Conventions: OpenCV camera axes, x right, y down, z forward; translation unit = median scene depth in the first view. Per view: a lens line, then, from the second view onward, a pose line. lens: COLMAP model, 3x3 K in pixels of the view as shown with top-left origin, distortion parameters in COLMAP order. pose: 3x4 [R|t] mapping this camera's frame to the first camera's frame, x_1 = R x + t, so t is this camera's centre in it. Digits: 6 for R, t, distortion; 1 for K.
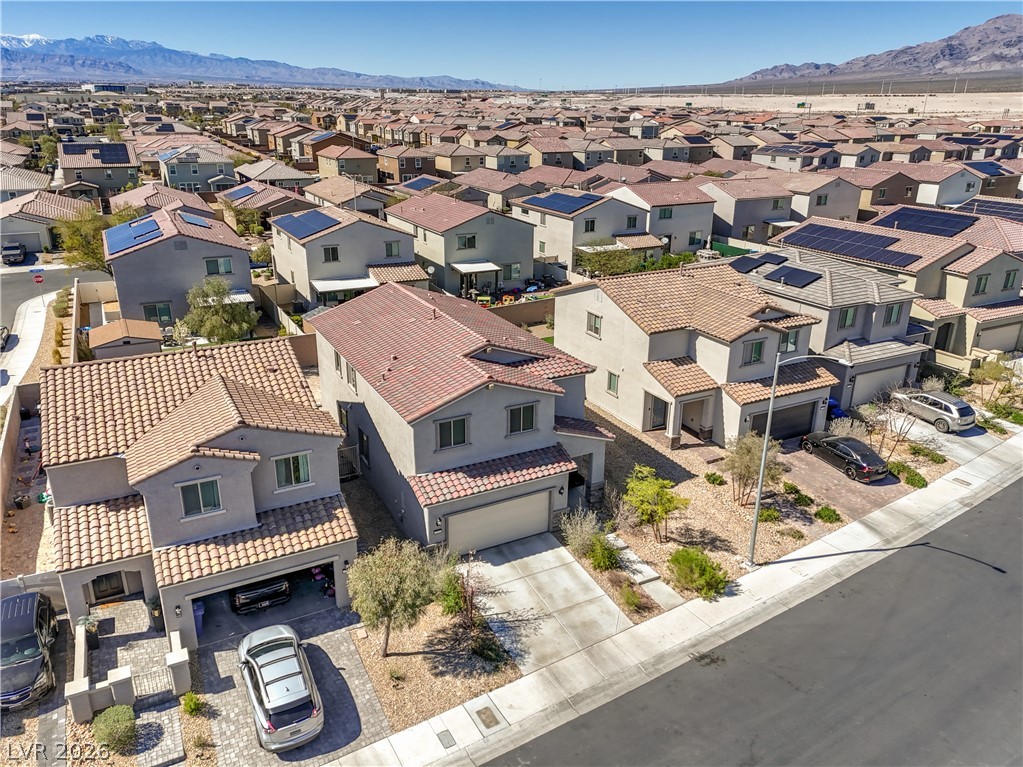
lens RADIAL K [[744.7, 0, 514.3], [0, 744.7, 384.0], [0, 0, 1]] dist [0.081964, -0.079762]
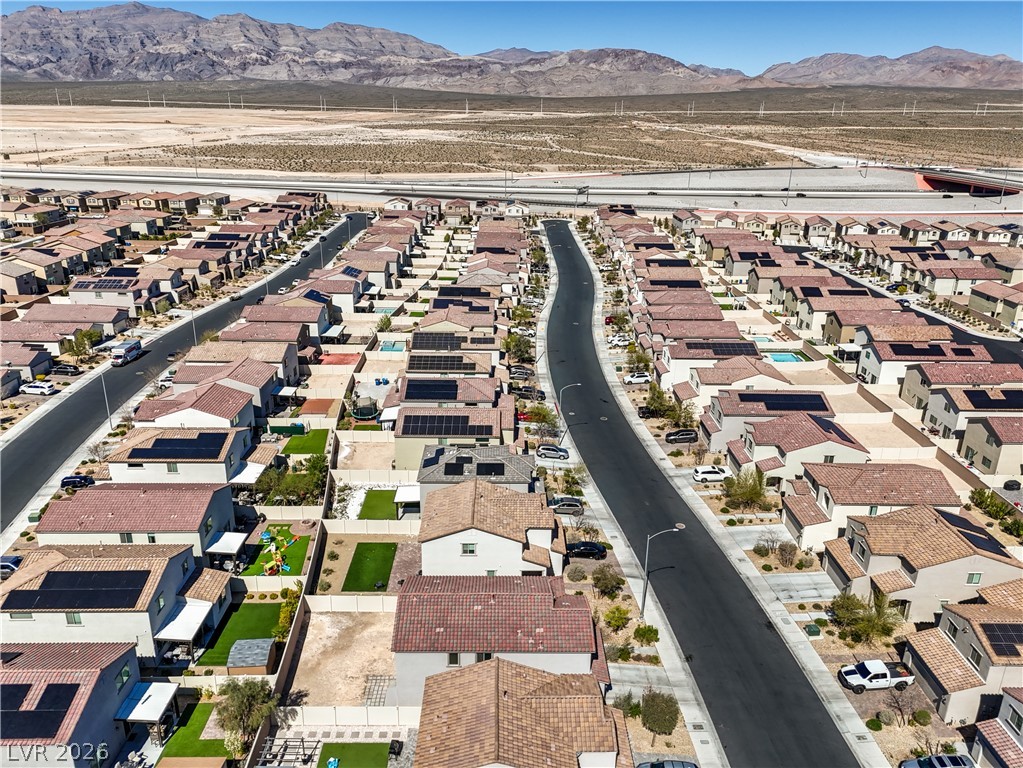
lens RADIAL K [[744.7, 0, 514.3], [0, 744.7, 384.5], [0, 0, 1]] dist [0.081964, -0.079762]
pose [[0.456080, -0.304739, 0.836137, -1.553385], [0.303748, 0.936429, 0.175609, -0.945027], [-0.836497, 0.173883, 0.519651, -0.010014]]
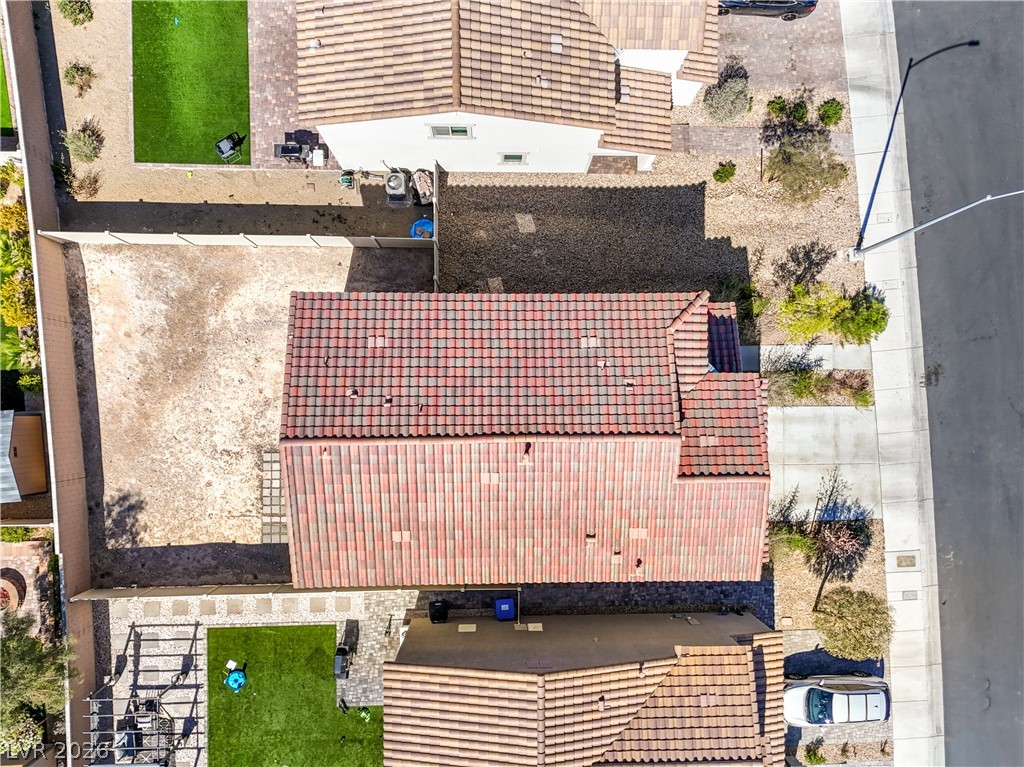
lens RADIAL K [[745.4, 0, 514.8], [0, 745.4, 384.0], [0, 0, 1]] dist [0.081964, -0.079762]
pose [[0.463324, -0.886186, 0.002145, -0.060143], [0.276297, 0.146756, 0.949801, -0.814936], [-0.842016, -0.439473, 0.312846, 0.963597]]
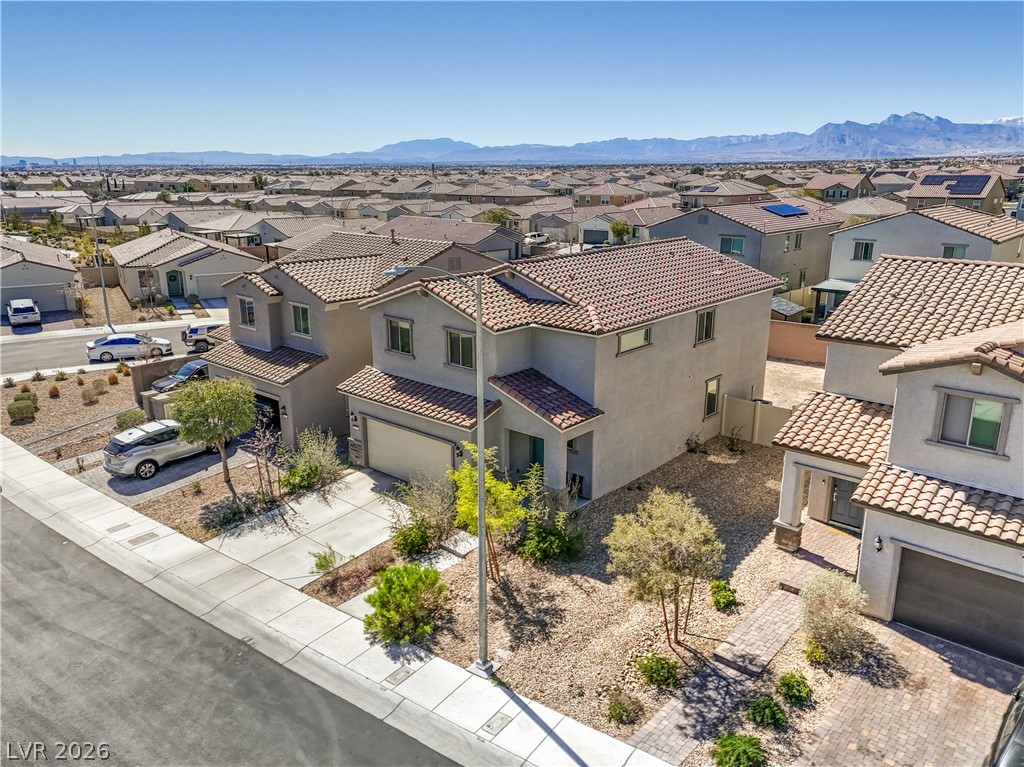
lens RADIAL K [[757.1, 0, 516.3], [0, 757.1, 384.8], [0, 0, 1]] dist [0.071503, -0.060782]
pose [[0.358545, 0.245063, -0.900771, 0.769468], [-0.324962, 0.937341, 0.125664, -0.039270], [0.875126, 0.247660, 0.415716, 0.705186]]
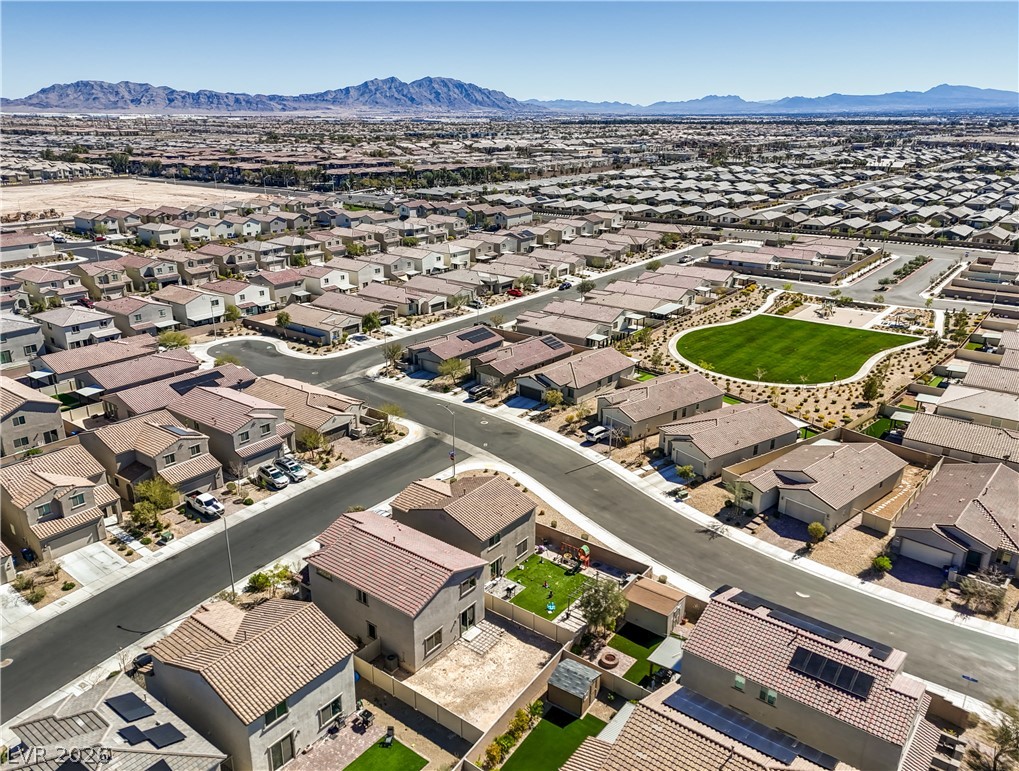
lens RADIAL K [[761.9, 0, 515.3], [0, 761.9, 383.4], [0, 0, 1]] dist [0.075184, -0.068305]
pose [[-0.907701, 0.129464, -0.399146, 0.384579], [-0.158634, 0.774751, 0.612043, -1.878357], [0.388476, 0.618870, -0.682705, 2.521789]]
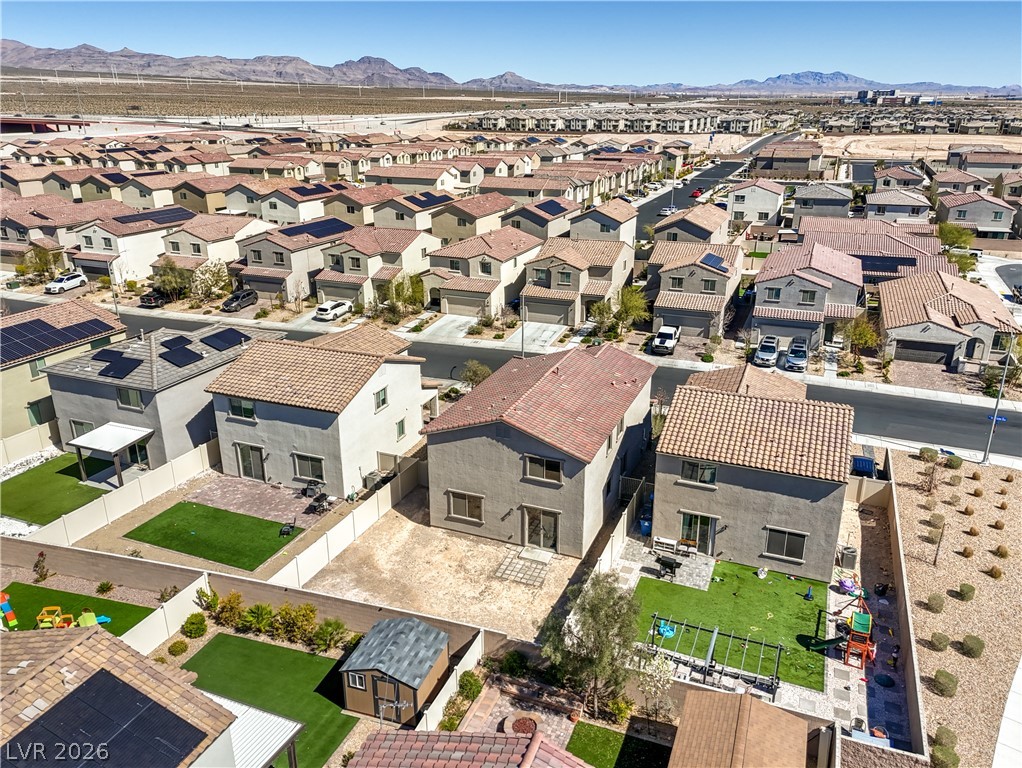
lens RADIAL K [[764.1, 0, 516.8], [0, 764.1, 381.9], [0, 0, 1]] dist [0.075184, -0.068305]
pose [[-0.644559, -0.273545, 0.713944, -1.117645], [0.265558, 0.795566, 0.544568, -0.904798], [-0.716953, 0.540600, -0.440147, 1.851991]]
